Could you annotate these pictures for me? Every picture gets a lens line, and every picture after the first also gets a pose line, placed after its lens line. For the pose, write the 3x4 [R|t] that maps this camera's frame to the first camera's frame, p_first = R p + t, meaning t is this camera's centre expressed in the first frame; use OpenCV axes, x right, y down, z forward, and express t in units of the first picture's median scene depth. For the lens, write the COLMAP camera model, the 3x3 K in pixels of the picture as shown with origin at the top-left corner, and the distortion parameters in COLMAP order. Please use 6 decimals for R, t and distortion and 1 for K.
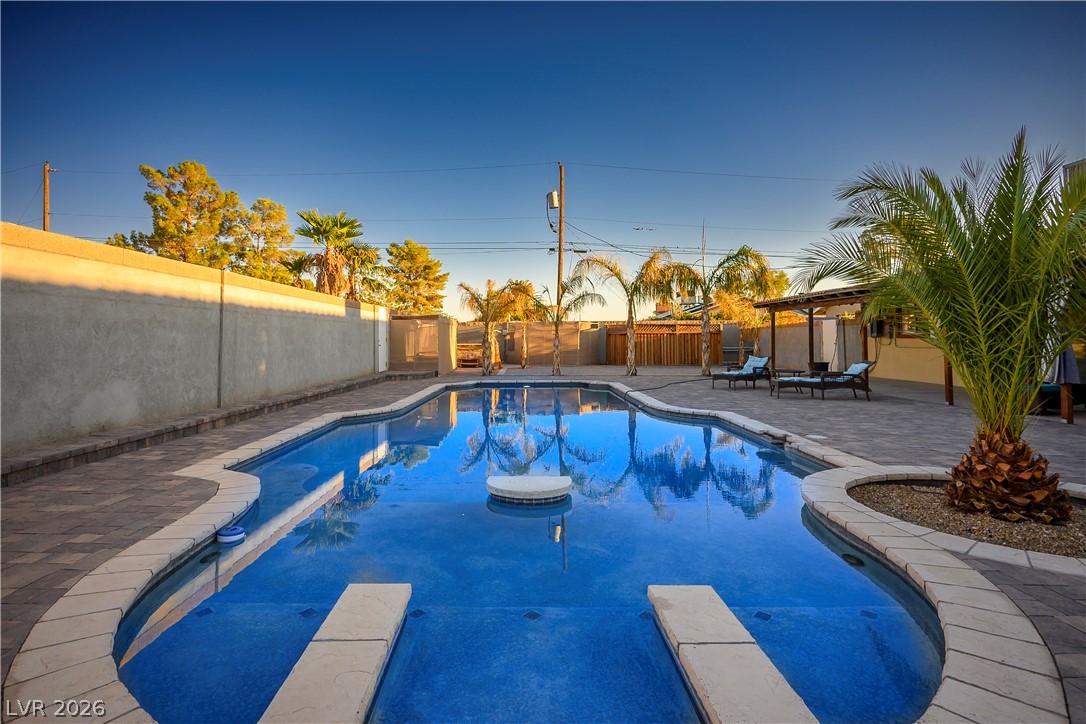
lens RADIAL K [[544.5, 0, 528.9], [0, 544.5, 326.6], [0, 0, 1]] dist [-0.003390, 0.001541]
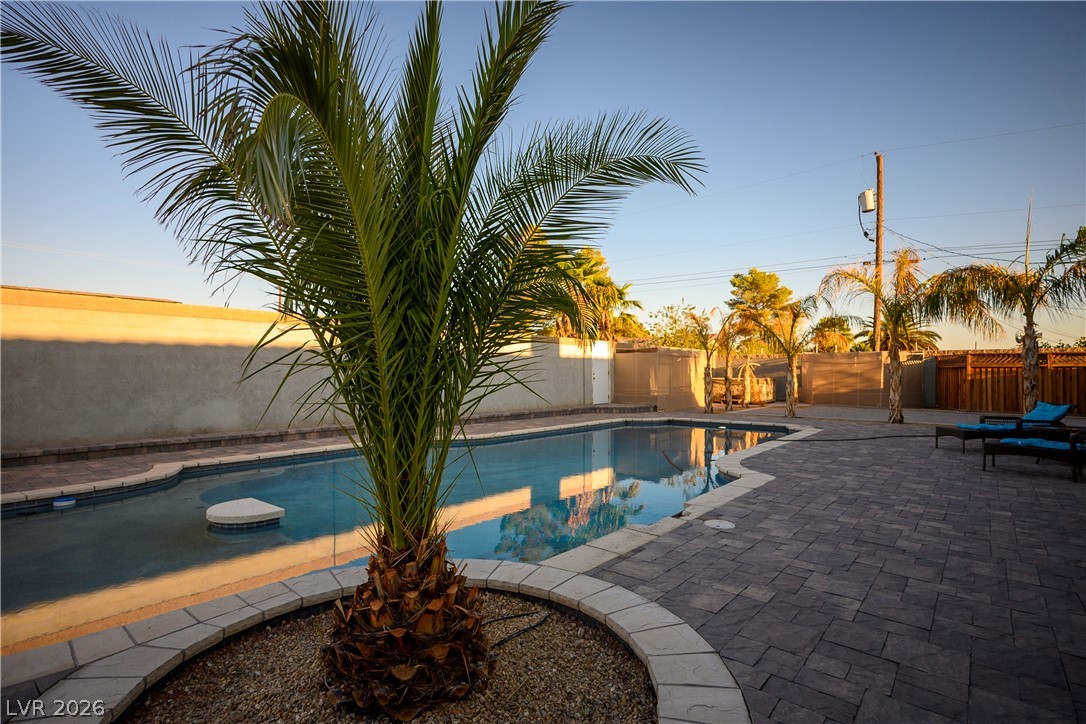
lens RADIAL K [[544.5, 0, 570.4], [0, 544.5, 371.3], [0, 0, 1]] dist [-0.003390, 0.001541]
pose [[0.796073, 0.004076, -0.605187, 0.293560], [0.008014, 0.999819, 0.017276, 0.002532], [0.605148, -0.018603, 0.795896, 0.141764]]
